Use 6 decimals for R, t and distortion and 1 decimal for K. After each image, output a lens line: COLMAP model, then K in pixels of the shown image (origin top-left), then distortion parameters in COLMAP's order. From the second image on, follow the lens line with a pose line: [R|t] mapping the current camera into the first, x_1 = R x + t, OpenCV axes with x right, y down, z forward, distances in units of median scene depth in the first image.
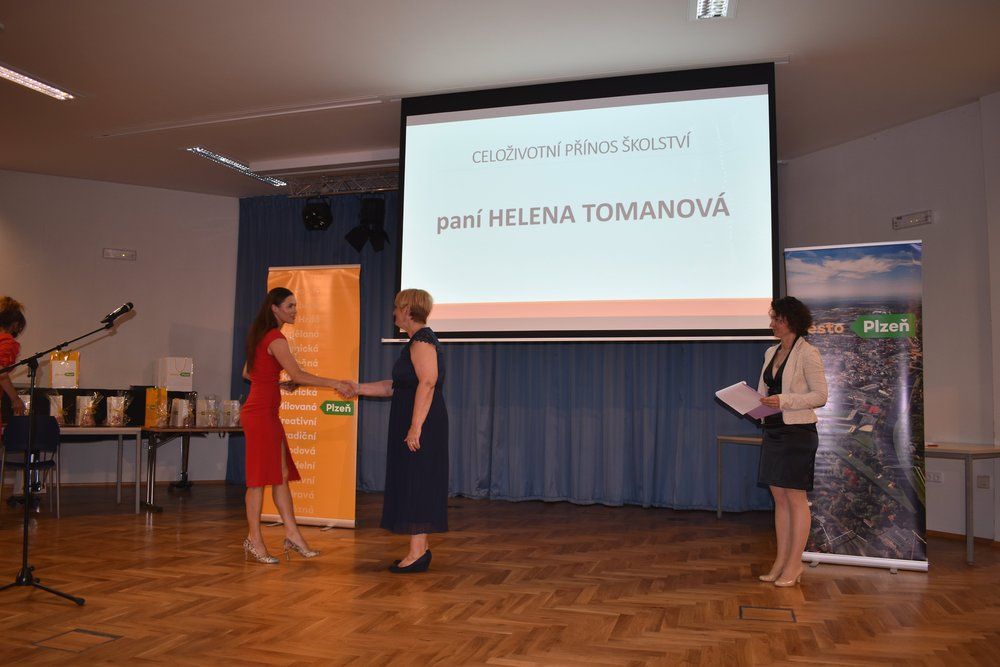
lens RADIAL K [[792.2, 0, 503.1], [0, 792.2, 337.9], [0, 0, 1]] dist [-0.092905, 0.009410]
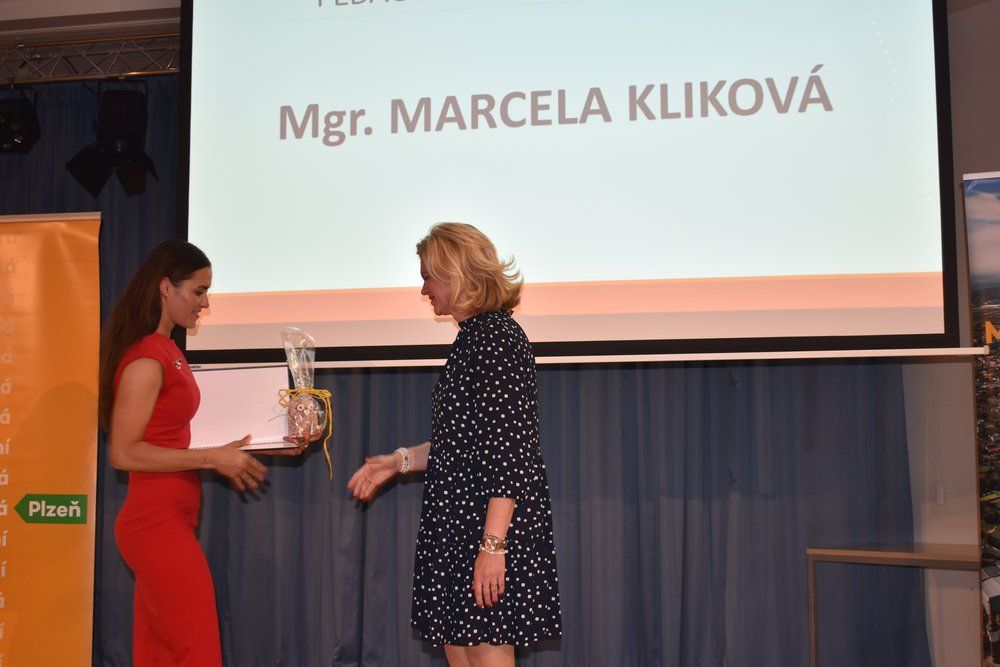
lens RADIAL K [[1394.8, 0, 505.4], [0, 1394.8, 333.9], [0, 0, 1]] dist [-0.014338, -0.063634]
pose [[0.993870, -0.007094, 0.110330, -0.033497], [0.010407, 0.999511, -0.029481, 0.011833], [-0.110067, 0.030448, 0.993458, 0.146778]]
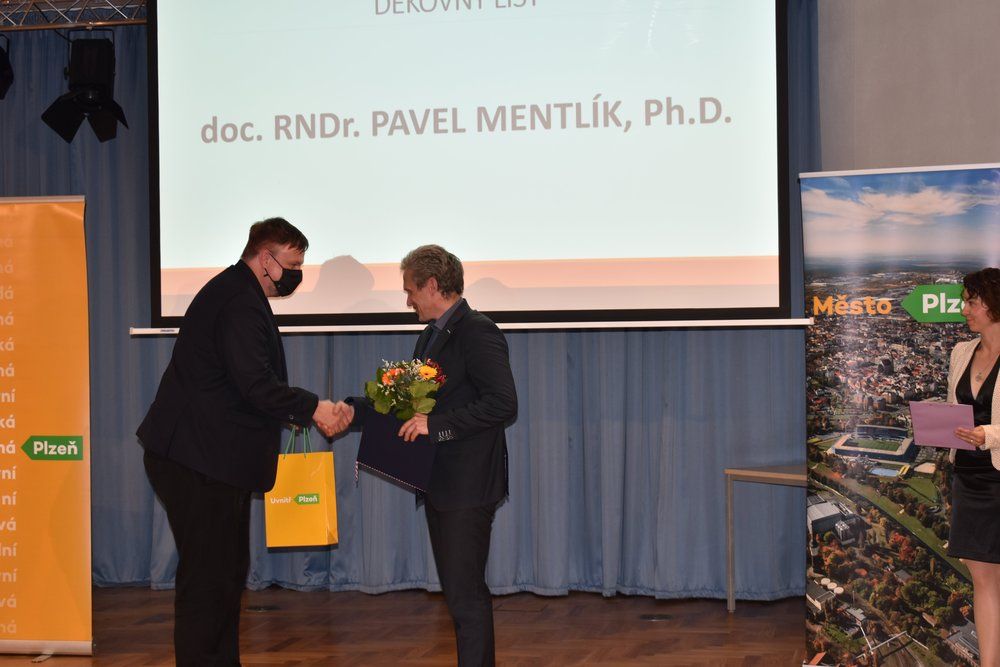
lens RADIAL K [[1819.9, 0, 502.0], [0, 1819.9, 340.7], [0, 0, 1]] dist [0.015156, 0.008308]
pose [[0.997039, -0.028240, 0.071521, 0.026800], [0.022593, 0.996653, 0.078559, -0.102759], [-0.073500, -0.076711, 0.994341, -0.400763]]
